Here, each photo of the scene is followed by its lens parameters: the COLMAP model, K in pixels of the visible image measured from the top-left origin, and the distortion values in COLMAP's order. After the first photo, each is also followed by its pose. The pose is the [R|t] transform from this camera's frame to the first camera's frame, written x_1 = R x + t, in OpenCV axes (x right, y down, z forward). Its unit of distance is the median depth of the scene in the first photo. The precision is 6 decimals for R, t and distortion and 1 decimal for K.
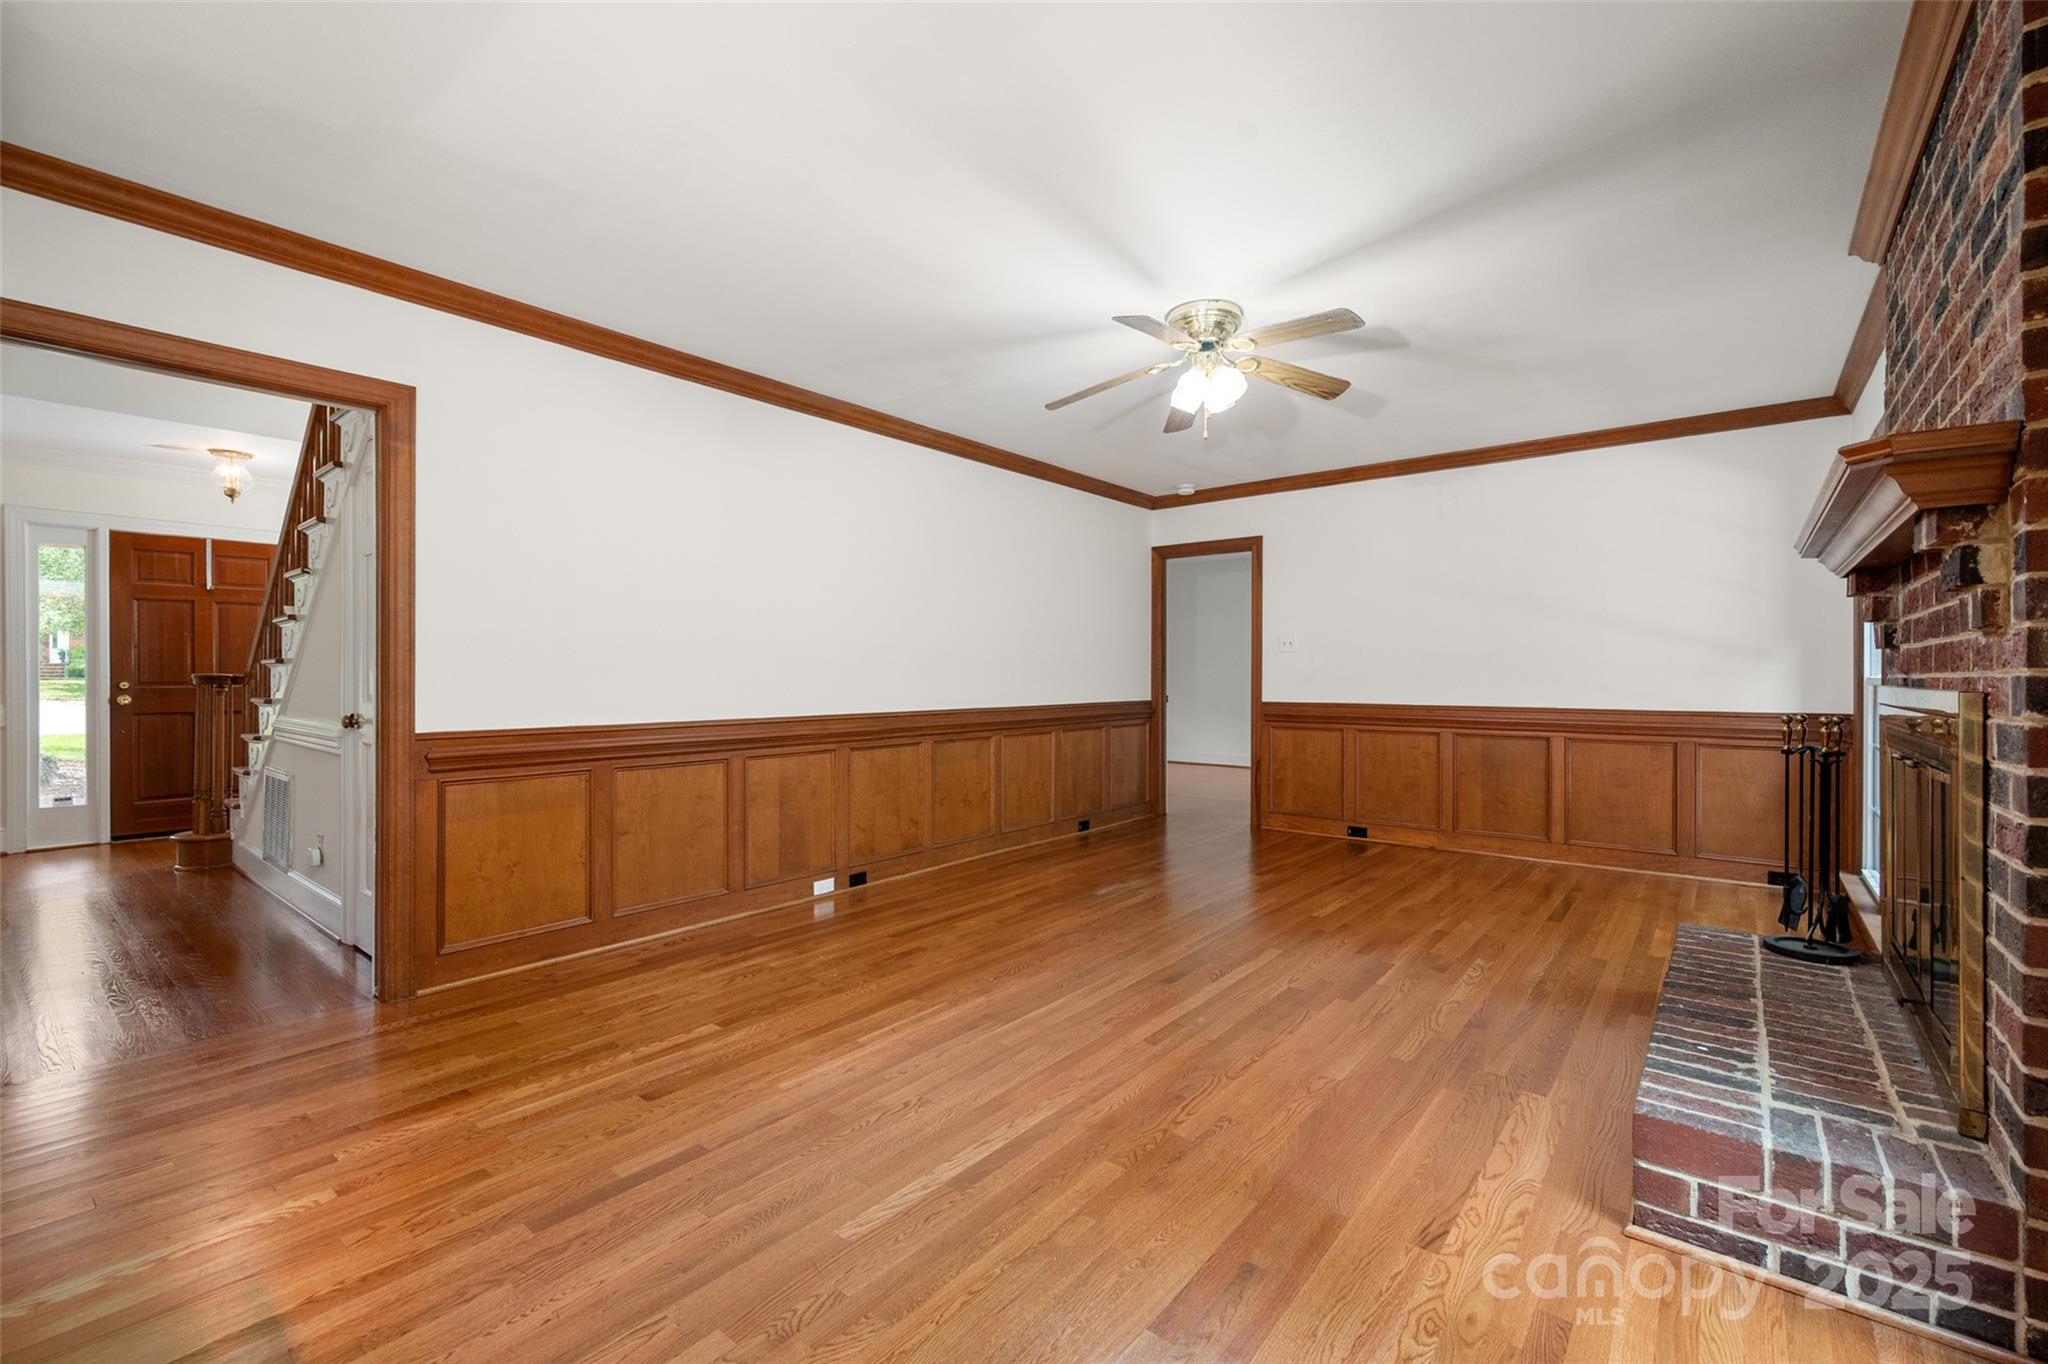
lens RADIAL K [[867.6, 0, 1024.0], [0, 867.6, 682.0], [0, 0, 1]] dist [0.001111, 0.000035]
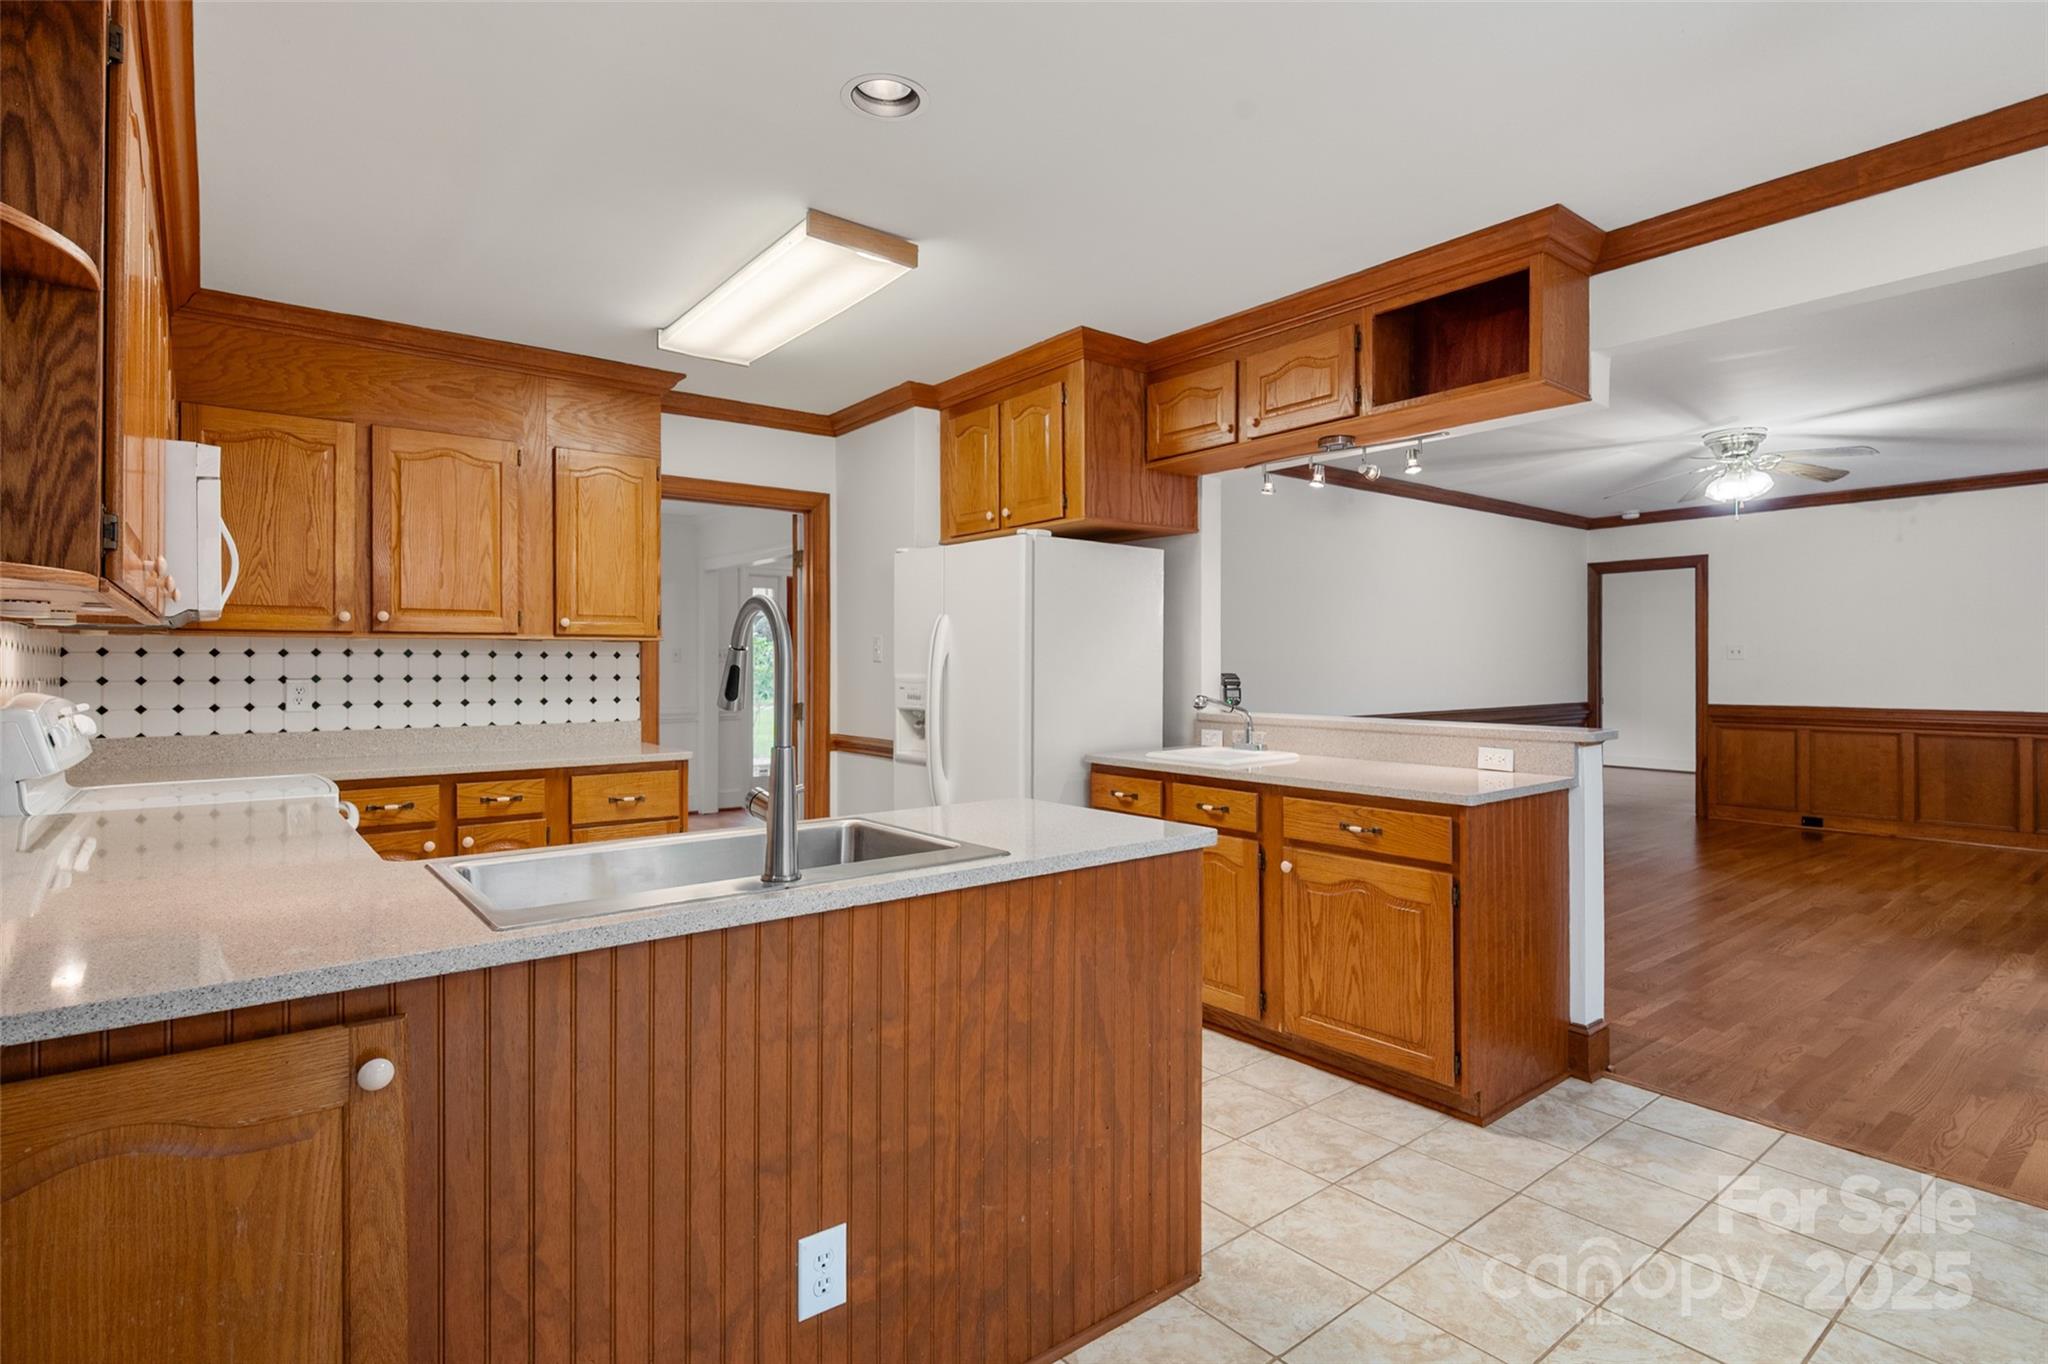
lens RADIAL K [[1022.2, 0, 1026.8], [0, 1022.2, 669.2], [0, 0, 1]] dist [-0.001708, -0.000467]
pose [[0.977668, -0.001885, -0.210146, -0.327032], [0.001119, 0.999992, -0.003764, -0.019359], [0.210152, 0.003445, 0.977663, -0.495693]]
